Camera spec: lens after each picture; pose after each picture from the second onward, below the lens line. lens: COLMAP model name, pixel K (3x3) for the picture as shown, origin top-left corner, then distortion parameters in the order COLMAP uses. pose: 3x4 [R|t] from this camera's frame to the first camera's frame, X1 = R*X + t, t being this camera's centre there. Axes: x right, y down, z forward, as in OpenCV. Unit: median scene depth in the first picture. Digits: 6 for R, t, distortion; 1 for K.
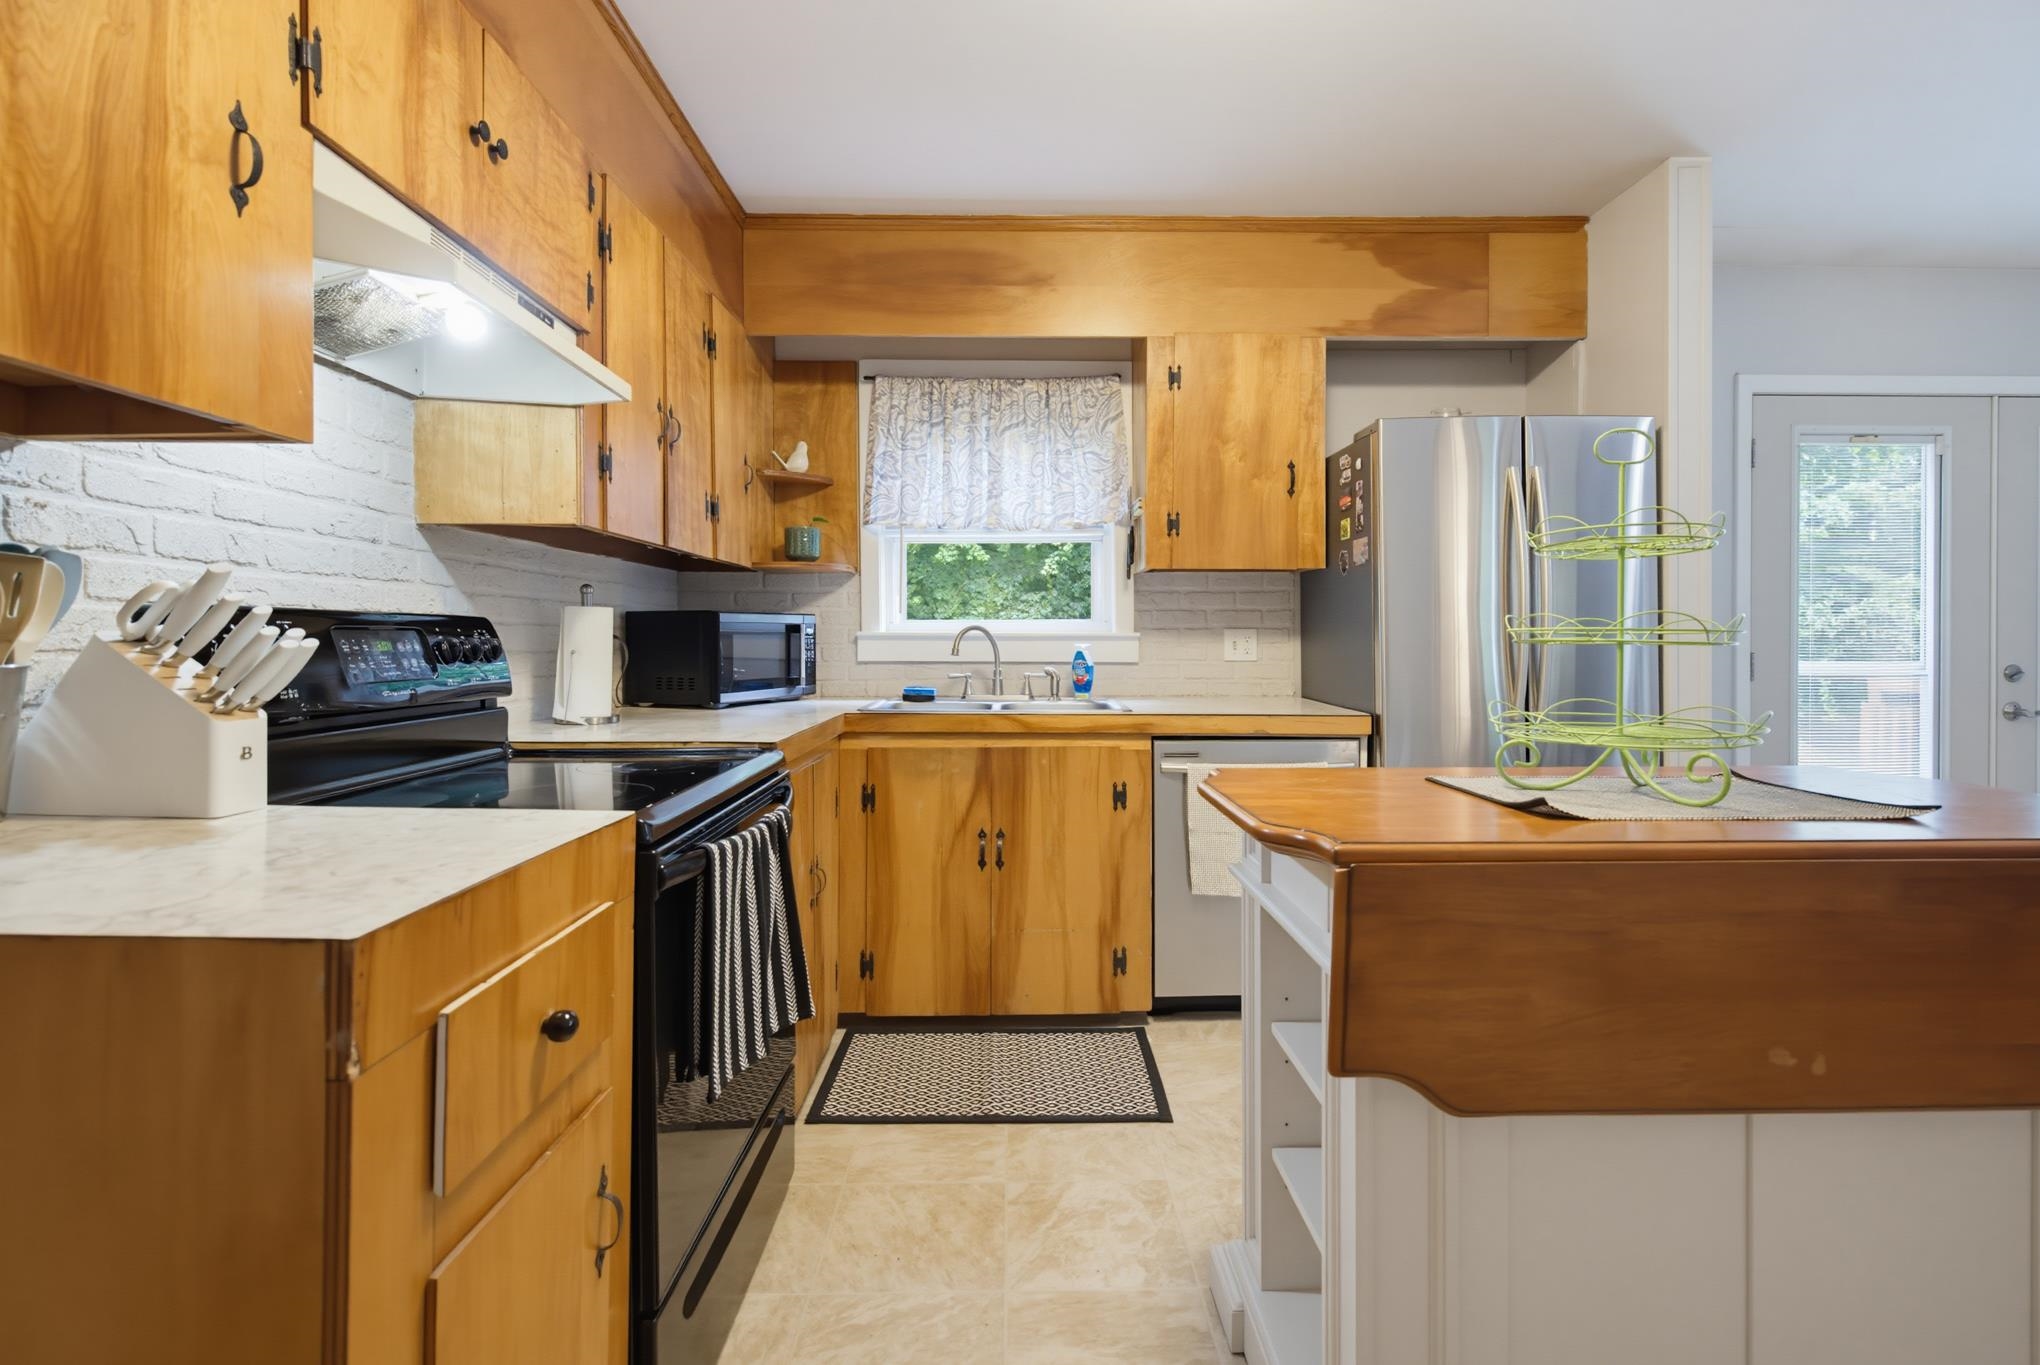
lens RADIAL K [[948.0, 0, 1026.6], [0, 948.0, 648.9], [0, 0, 1]] dist [0.007817, -0.003318]
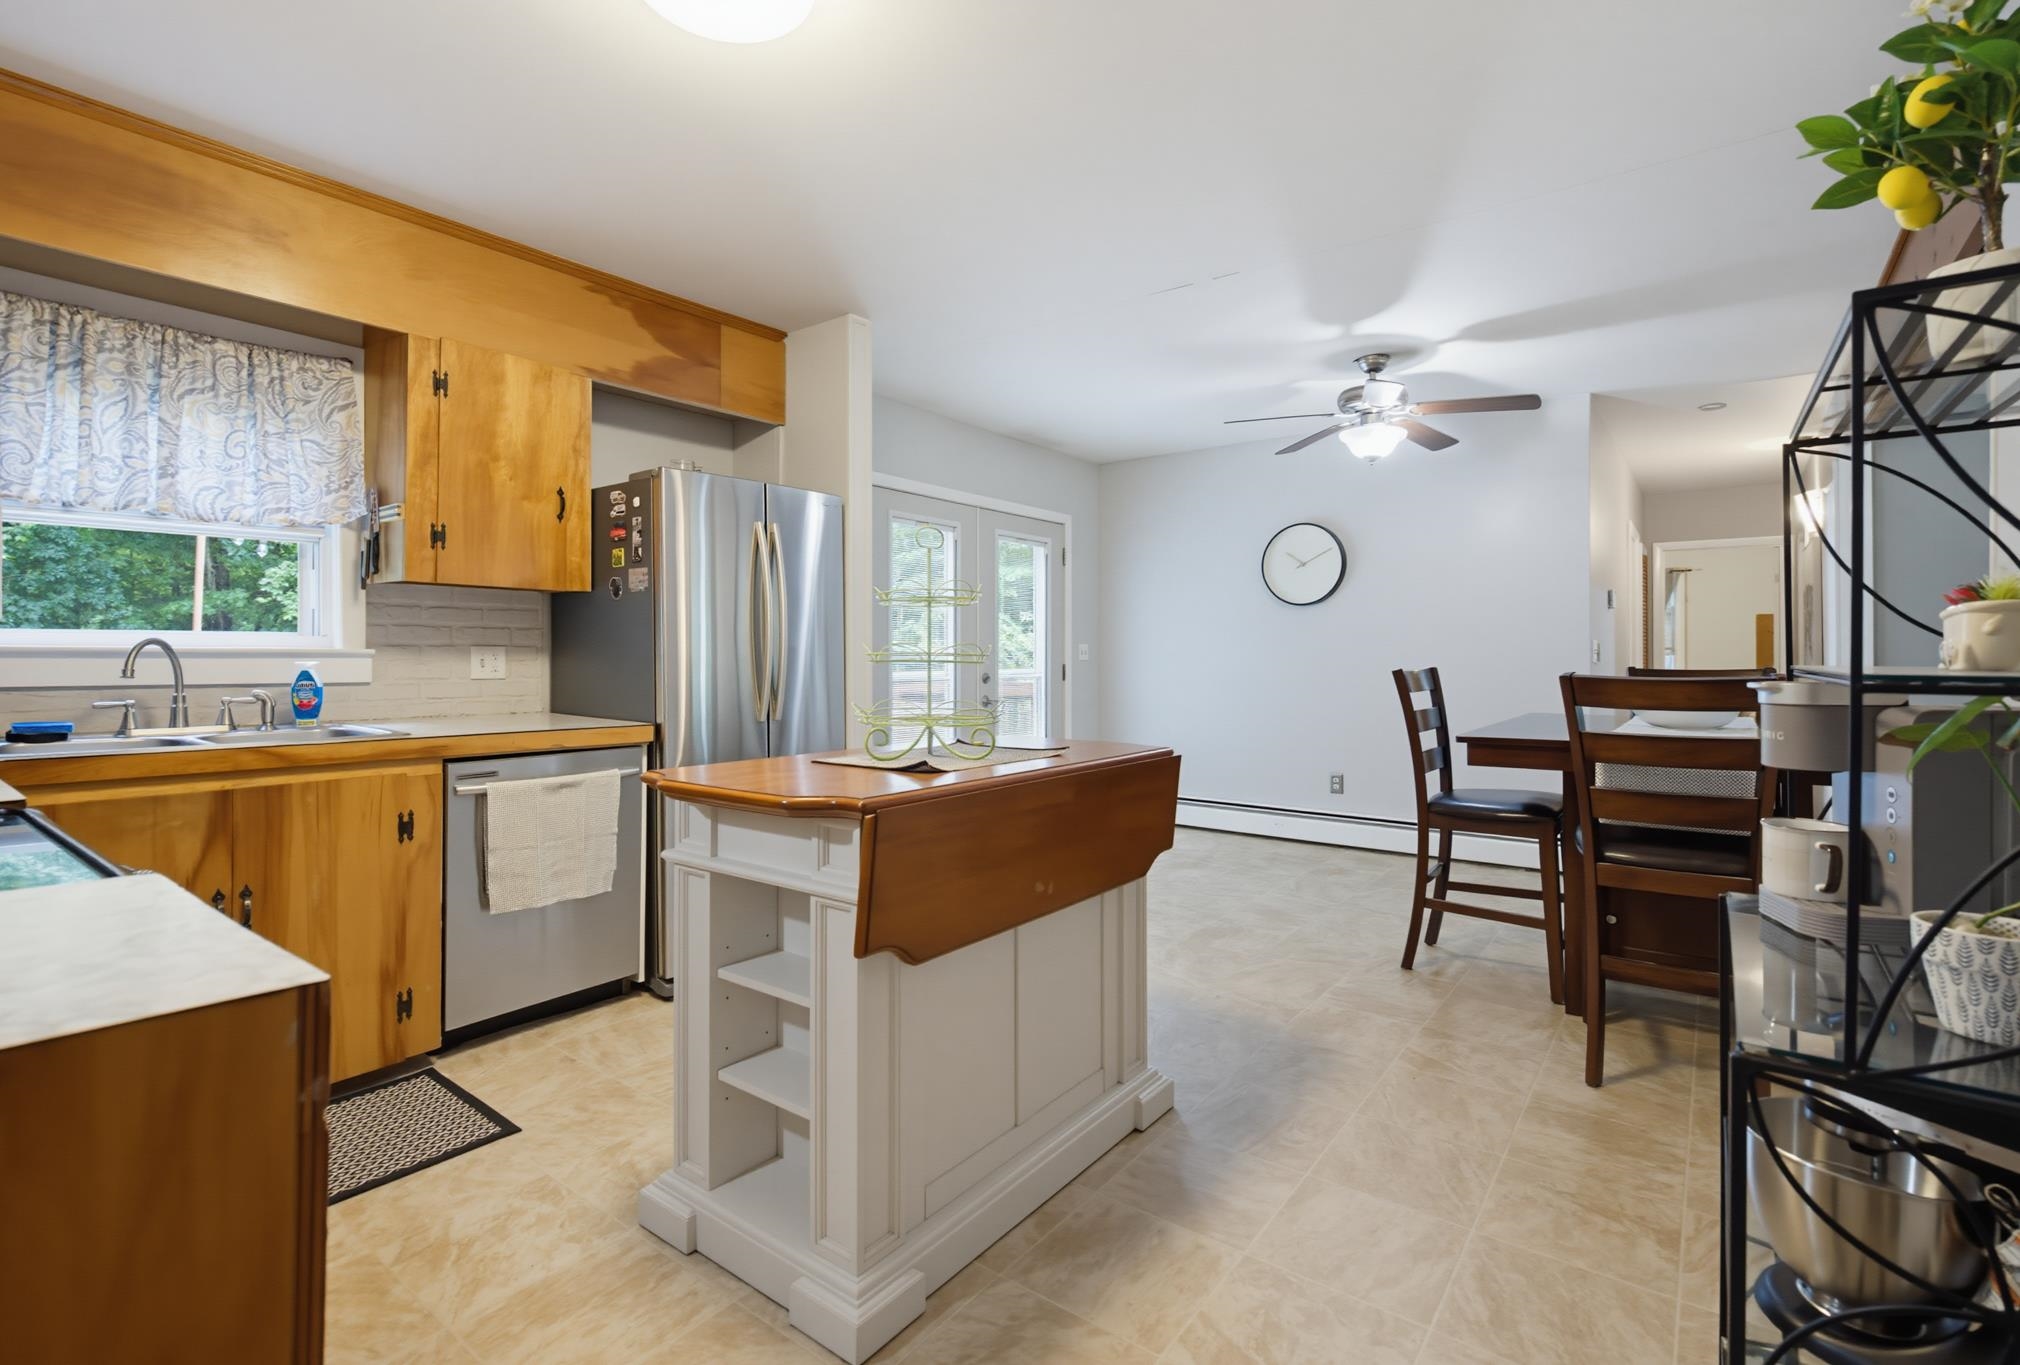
lens RADIAL K [[938.7, 0, 997.4], [0, 938.7, 650.6], [0, 0, 1]] dist [0.007817, -0.003318]
pose [[0.628247, 0.006181, 0.777989, -0.226875], [0.004349, 0.999925, -0.011456, -0.003385], [-0.778002, 0.010581, 0.628173, -0.029446]]
